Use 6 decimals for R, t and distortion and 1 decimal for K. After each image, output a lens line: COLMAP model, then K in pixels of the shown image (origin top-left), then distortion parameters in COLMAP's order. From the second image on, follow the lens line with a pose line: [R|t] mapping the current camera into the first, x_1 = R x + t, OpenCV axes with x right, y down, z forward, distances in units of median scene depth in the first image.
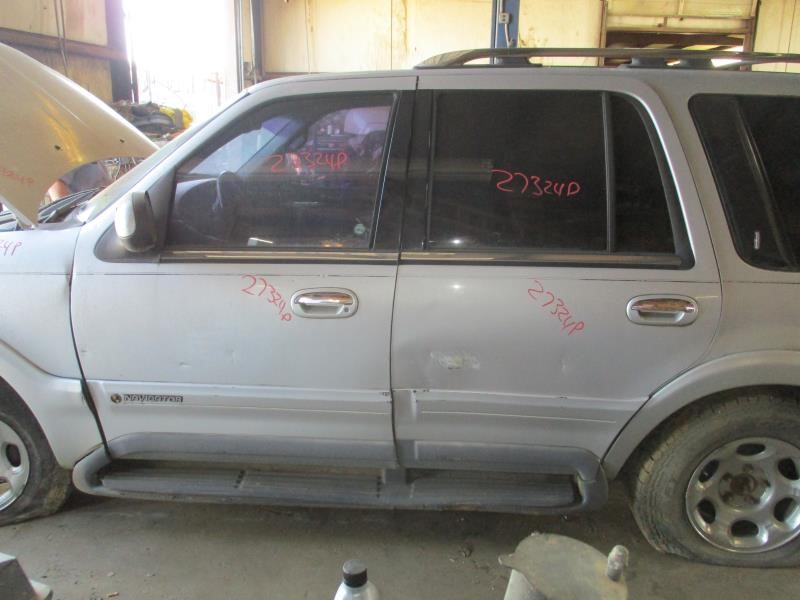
lens RADIAL K [[714.4, 0, 399.7], [0, 714.4, 300.4], [0, 0, 1]] dist [-0.068361, 0.007242]
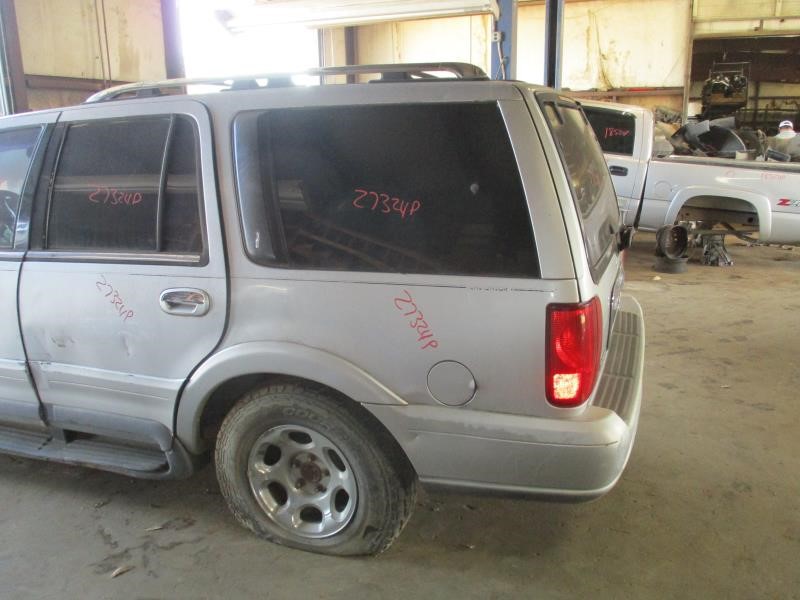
lens RADIAL K [[714.4, 0, 399.7], [0, 714.4, 300.4], [0, 0, 1]] dist [-0.068361, 0.007242]
pose [[0.960702, 0.027280, -0.276239, 0.927373], [-0.035197, 0.999098, -0.023743, 0.023801], [0.275342, 0.032533, 0.960796, -0.007281]]
